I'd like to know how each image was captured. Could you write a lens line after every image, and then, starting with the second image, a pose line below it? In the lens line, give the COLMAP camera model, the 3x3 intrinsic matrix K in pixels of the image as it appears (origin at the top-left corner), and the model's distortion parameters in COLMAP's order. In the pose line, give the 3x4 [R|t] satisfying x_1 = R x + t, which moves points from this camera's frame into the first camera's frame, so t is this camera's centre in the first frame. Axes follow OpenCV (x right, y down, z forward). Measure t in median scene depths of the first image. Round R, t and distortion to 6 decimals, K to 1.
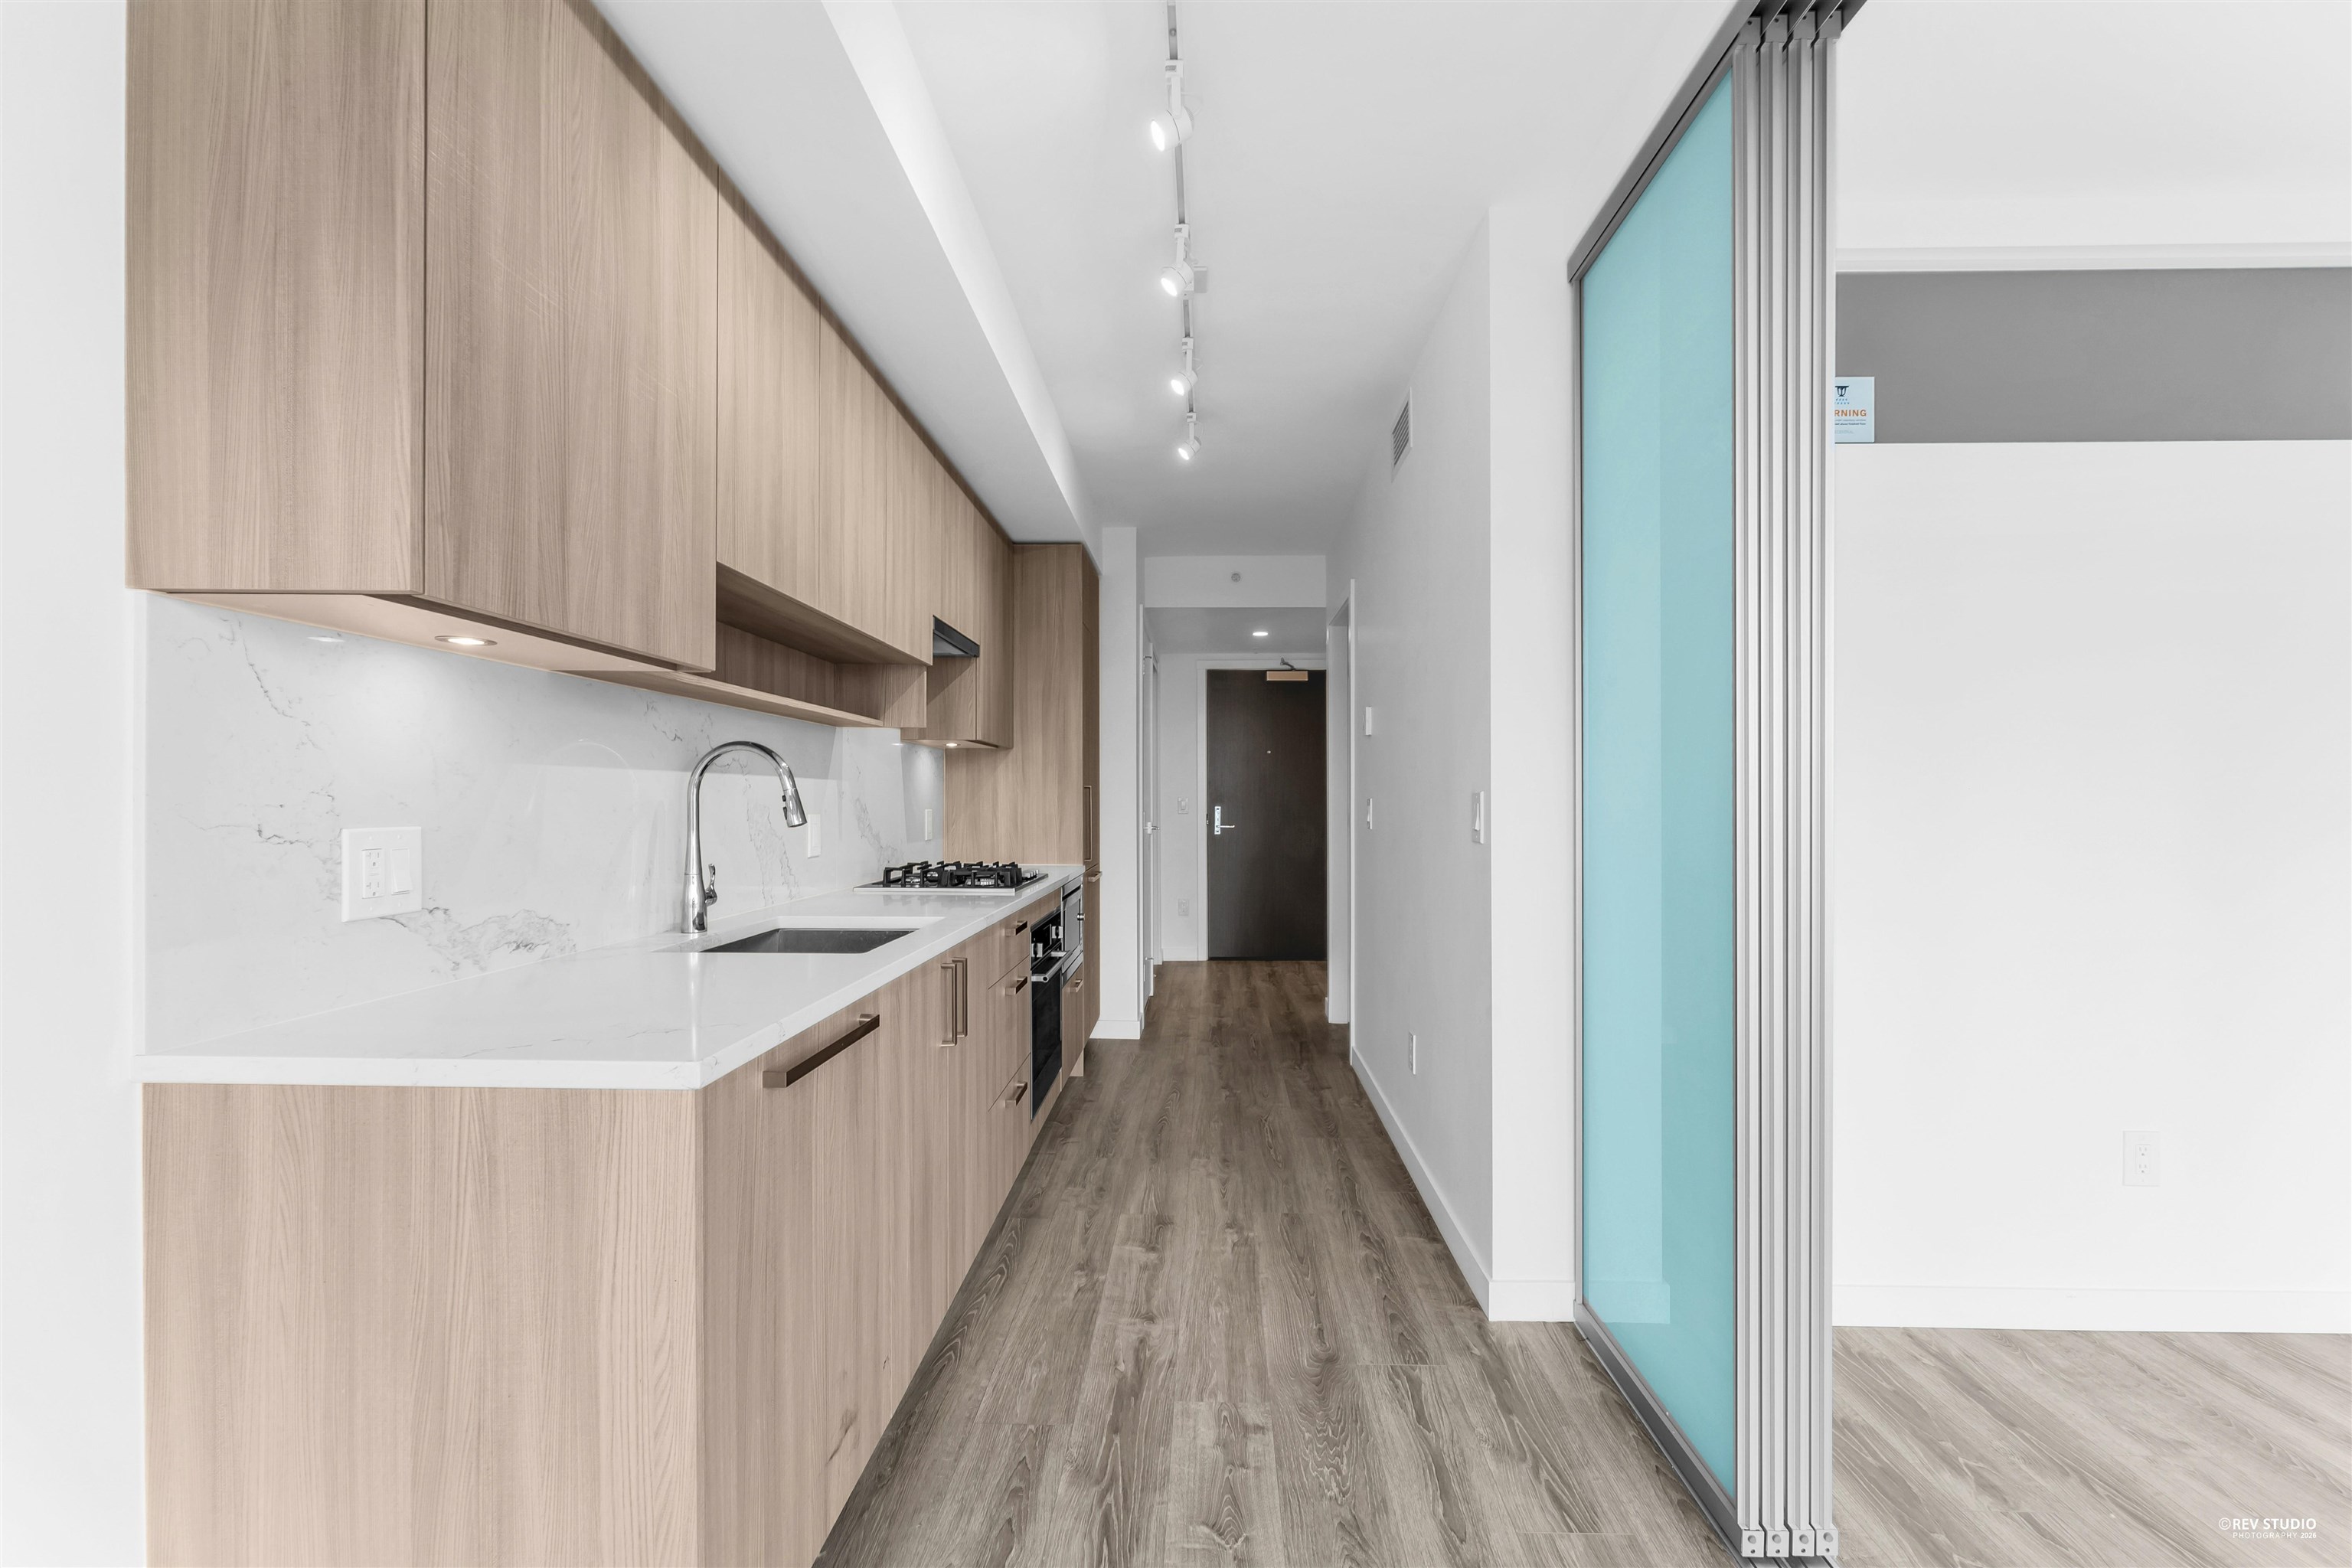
lens RADIAL K [[966.3, 0, 1184.0], [0, 966.3, 808.8], [0, 0, 1]] dist [-0.001432, -0.000271]
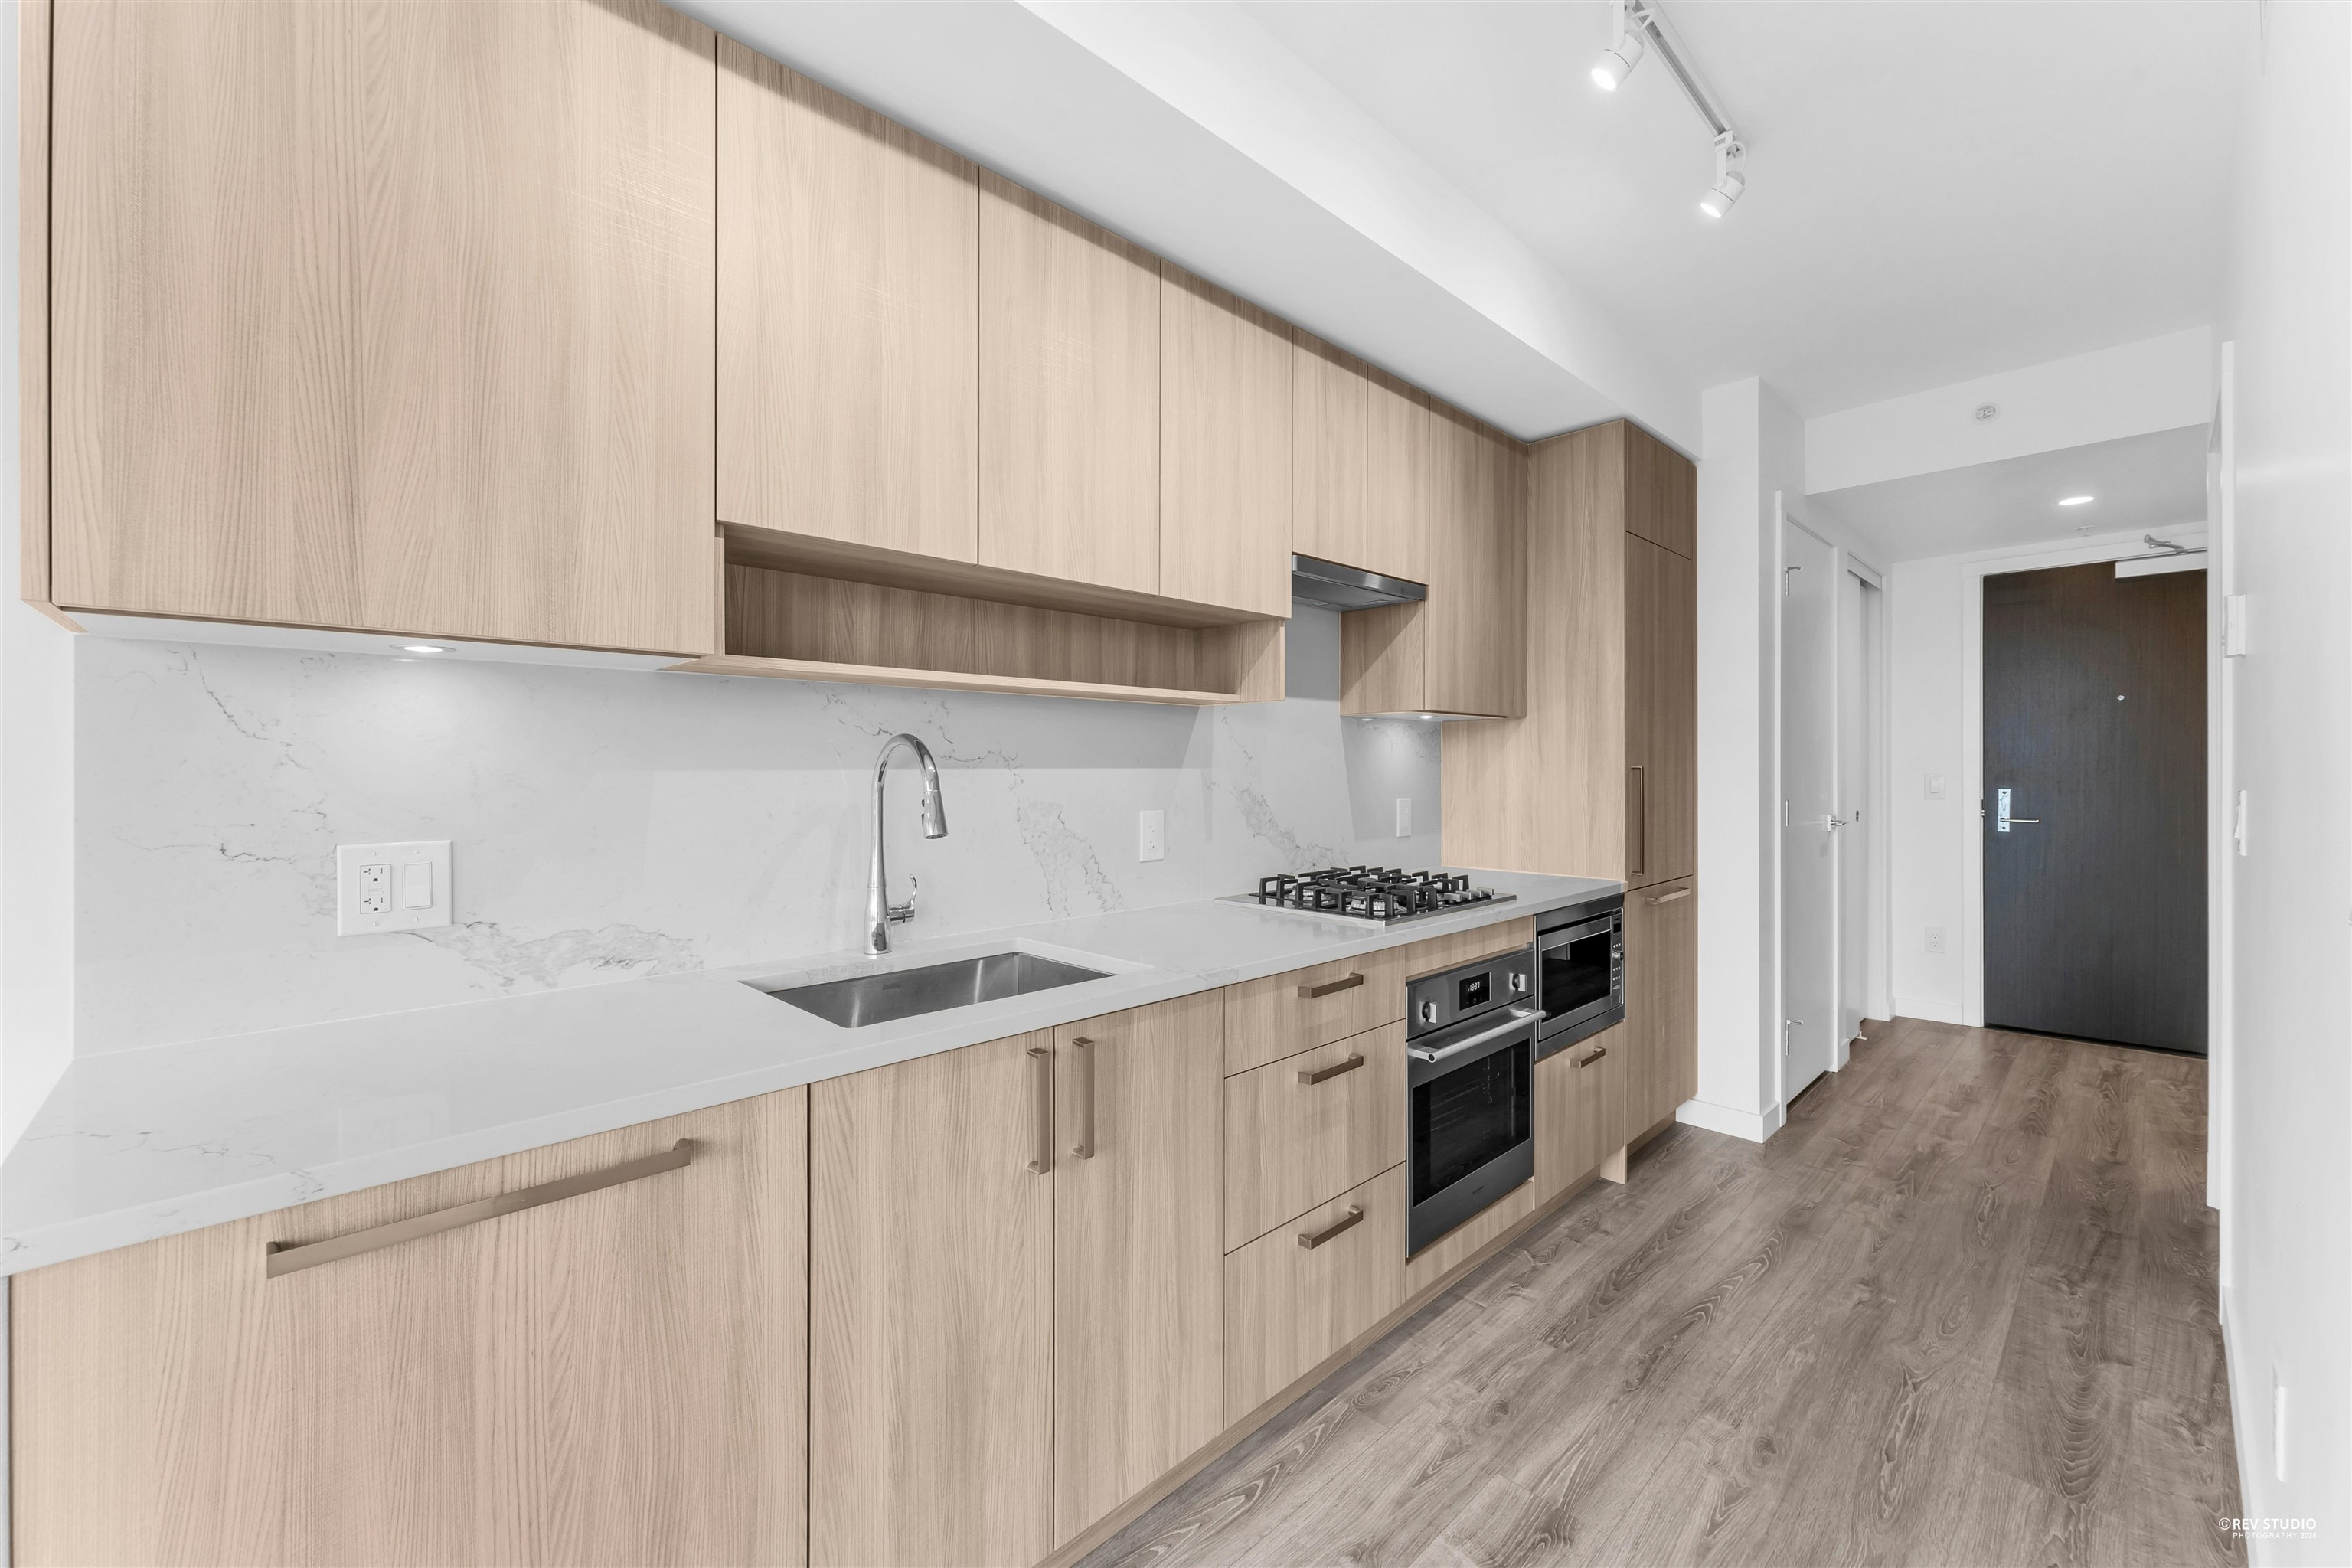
lens RADIAL K [[941.2, 0, 1147.8], [0, 941.2, 780.3], [0, 0, 1]] dist [0.001467, 0.000130]
pose [[0.703514, 0.000594, -0.710681, 0.249849], [0.000510, 0.999999, 0.001341, -0.027652], [0.710681, -0.001306, 0.703513, 0.516840]]
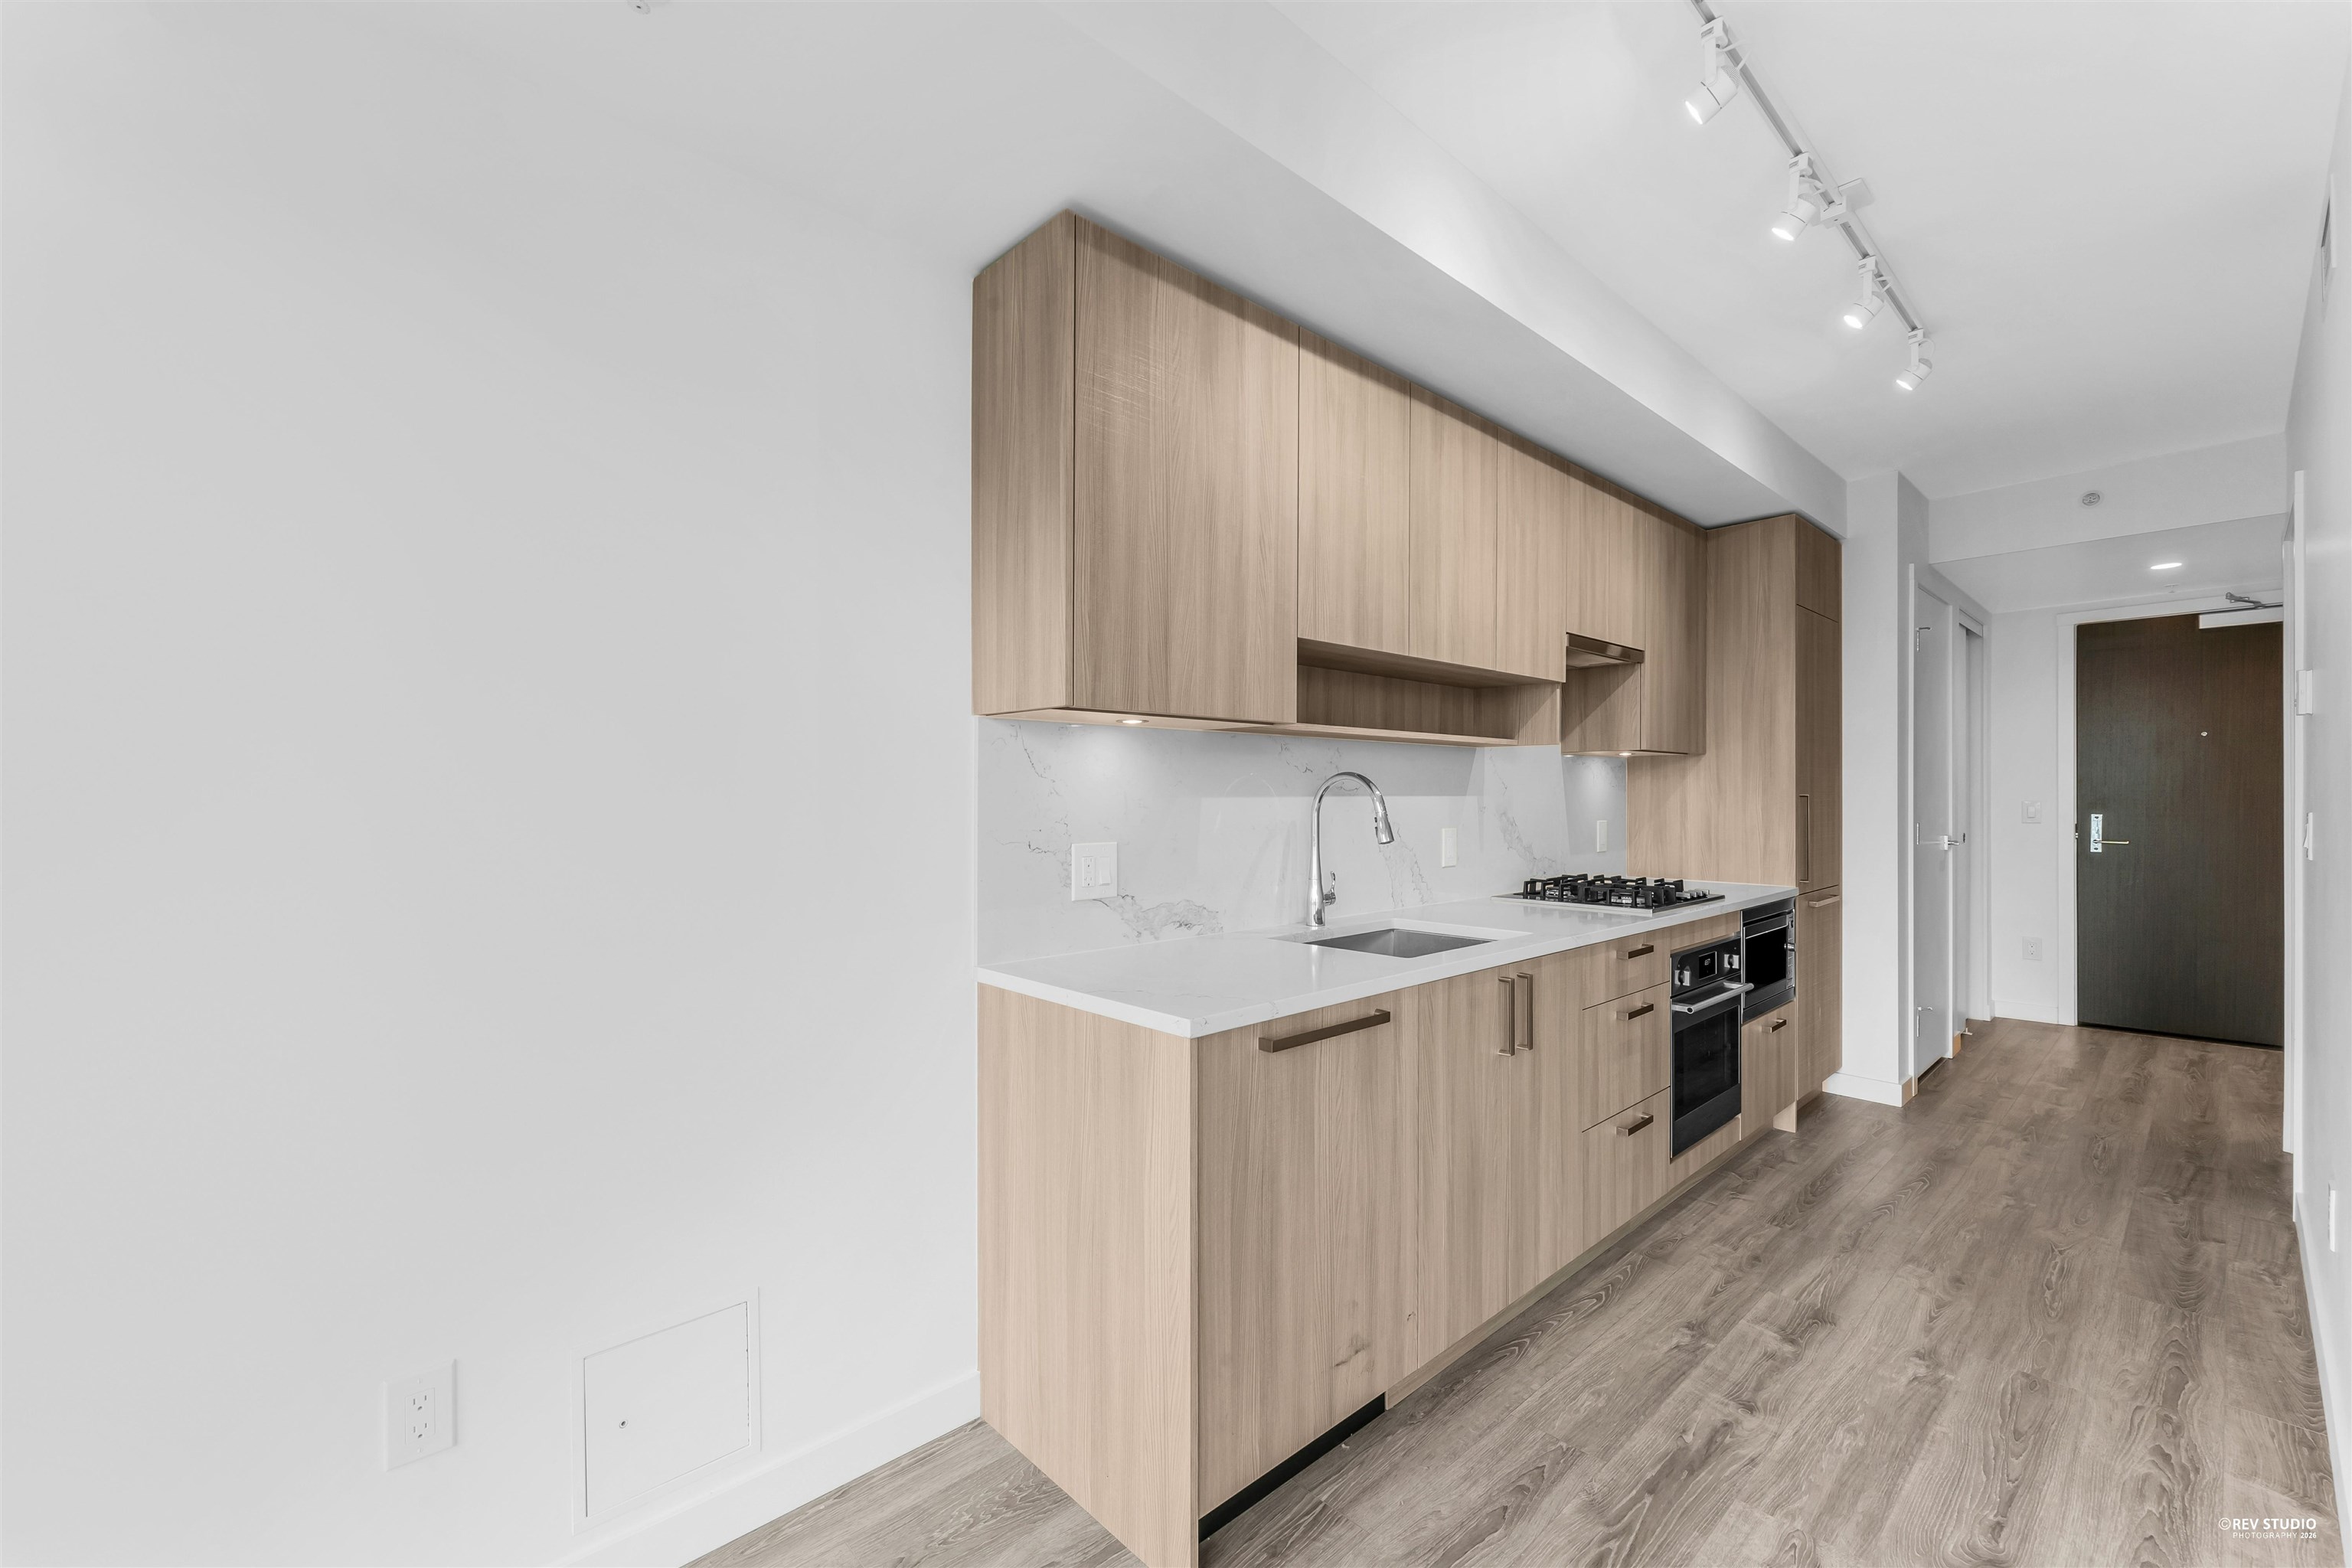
lens RADIAL K [[955.1, 0, 1142.9], [0, 955.1, 805.1], [0, 0, 1]] dist [0.001026, 0.000586]
pose [[0.683072, 0.000711, -0.730351, 0.220772], [-0.001150, 0.999999, -0.000103, -0.025509], [0.730350, 0.000910, 0.683072, -0.008375]]
